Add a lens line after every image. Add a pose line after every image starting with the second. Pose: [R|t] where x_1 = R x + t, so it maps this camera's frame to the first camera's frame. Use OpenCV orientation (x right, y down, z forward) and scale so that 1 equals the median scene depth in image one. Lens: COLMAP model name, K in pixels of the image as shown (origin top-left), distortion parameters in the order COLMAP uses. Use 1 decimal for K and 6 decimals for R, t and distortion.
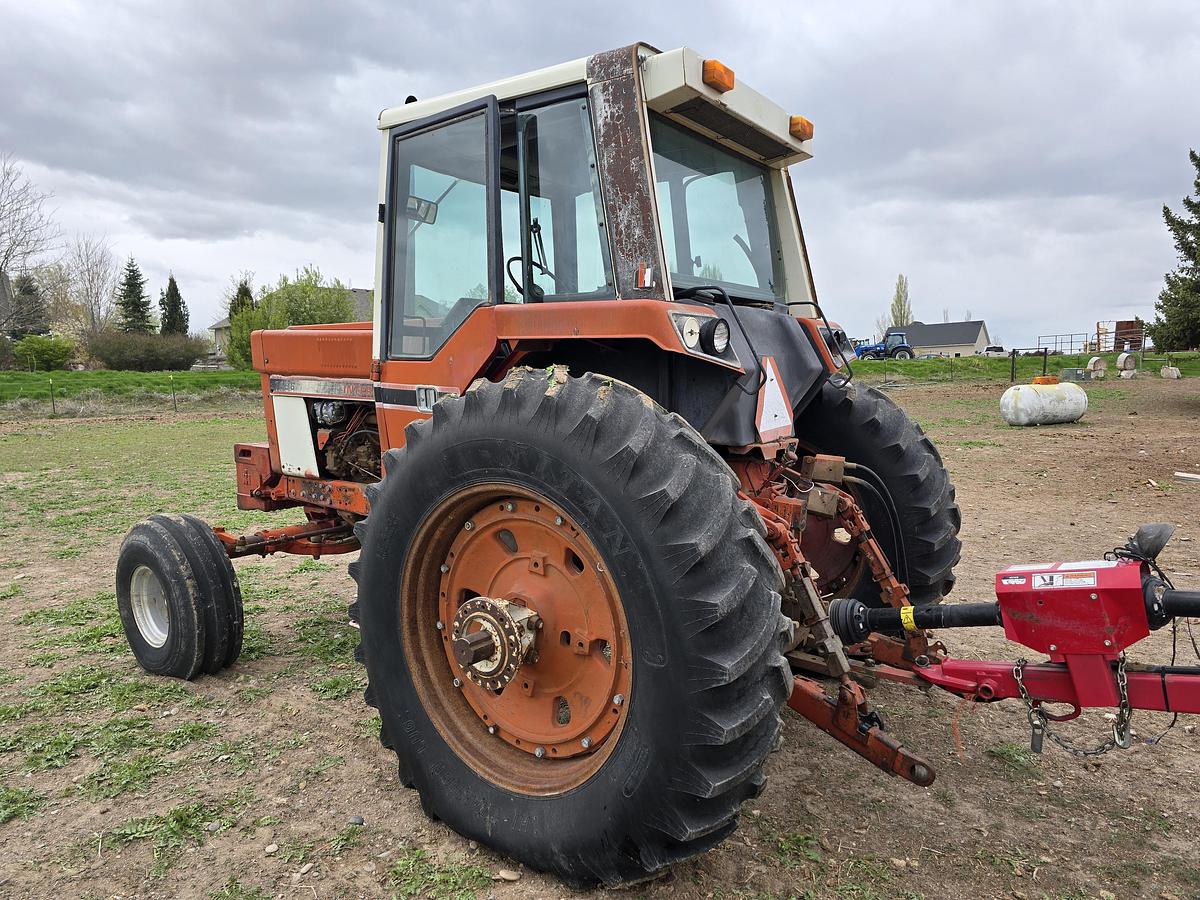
lens RADIAL K [[805.6, 0, 595.5], [0, 805.6, 450.7], [0, 0, 1]] dist [0.056371, -0.031425]
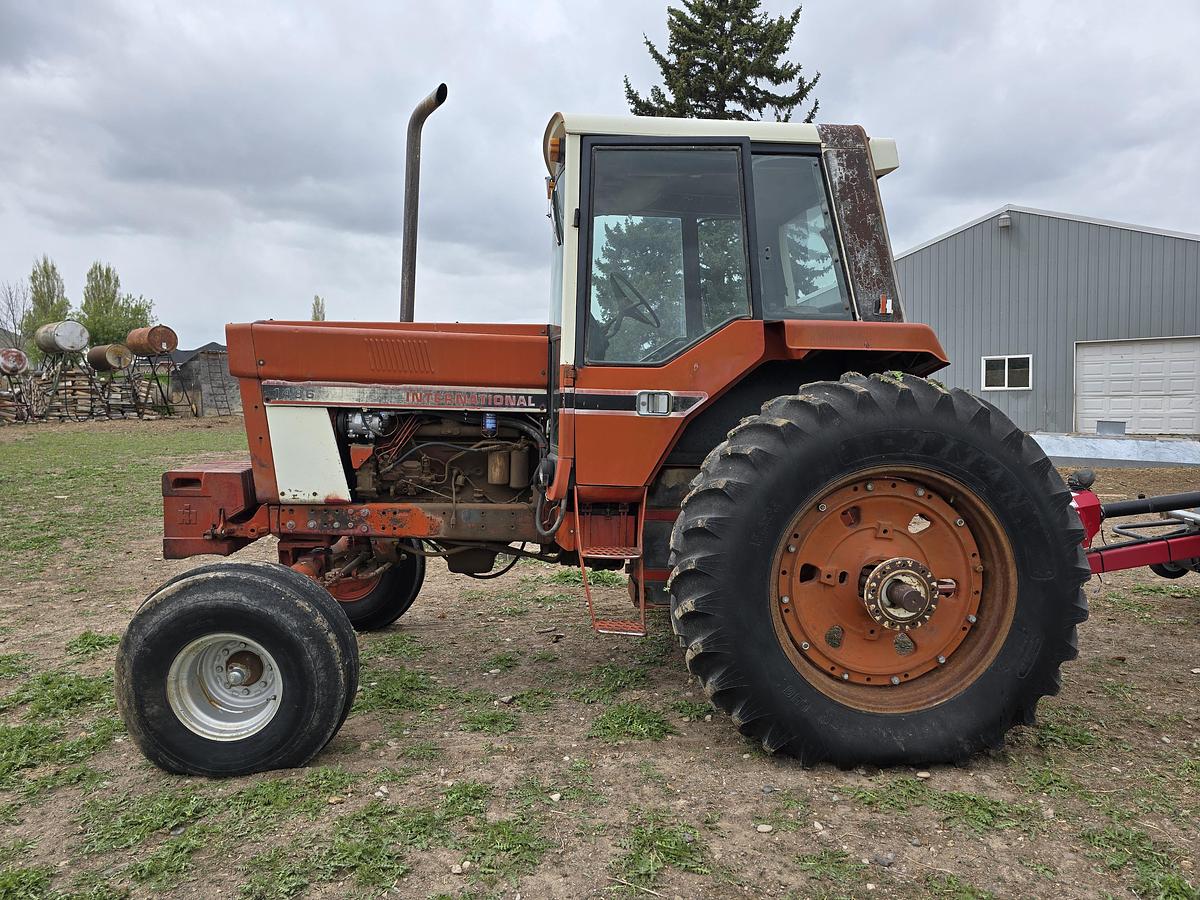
lens RADIAL K [[805.6, 0, 591.1], [0, 805.6, 448.8], [0, 0, 1]] dist [0.056371, -0.031425]
pose [[0.761827, -0.041419, 0.646455, -0.963209], [0.058176, 0.998296, -0.004597, -0.004874], [-0.645163, 0.041111, 0.762938, 0.260497]]
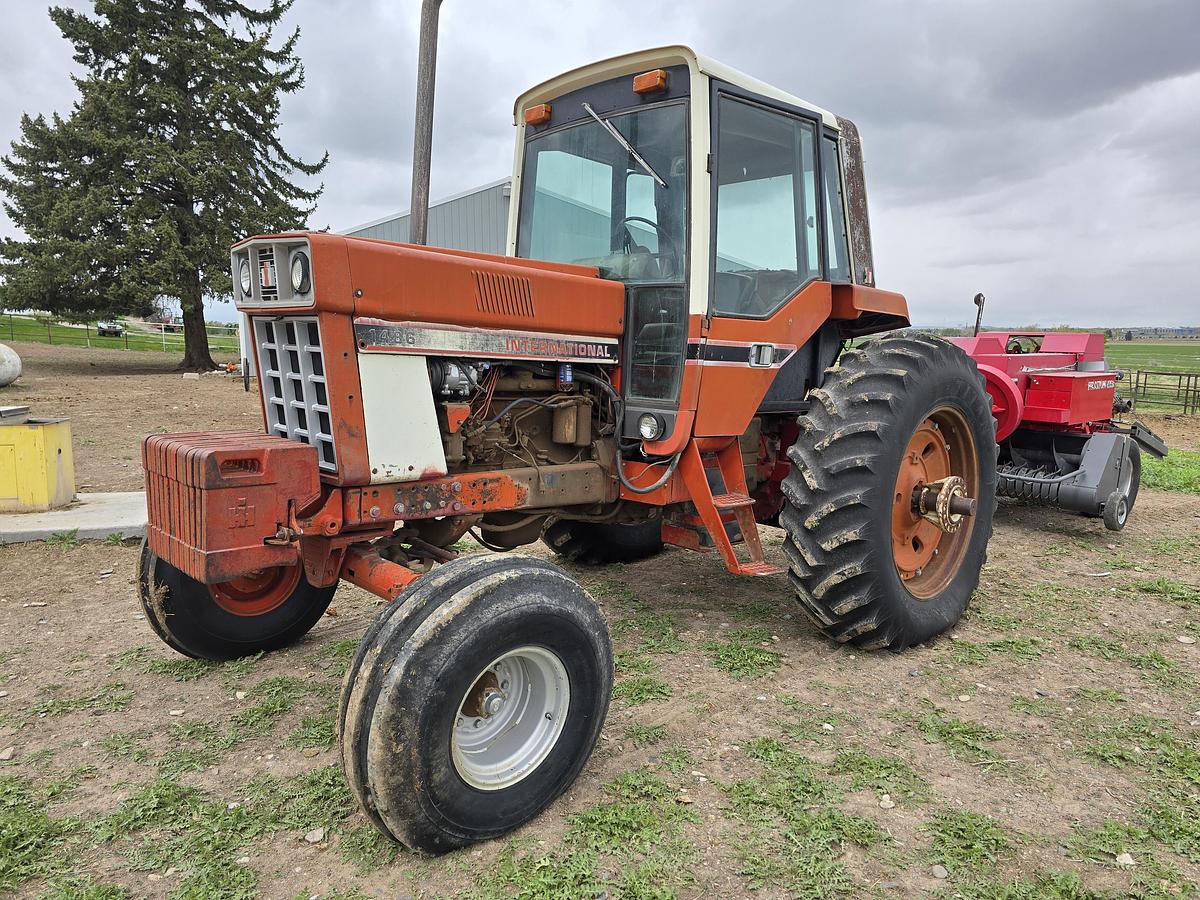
lens RADIAL K [[805.6, 0, 608.4], [0, 805.6, 446.8], [0, 0, 1]] dist [0.056371, -0.031425]
pose [[0.161237, -0.112294, 0.980506, -1.358607], [0.072398, 0.992175, 0.101725, -0.067773], [-0.984257, 0.054585, 0.168105, 1.040314]]
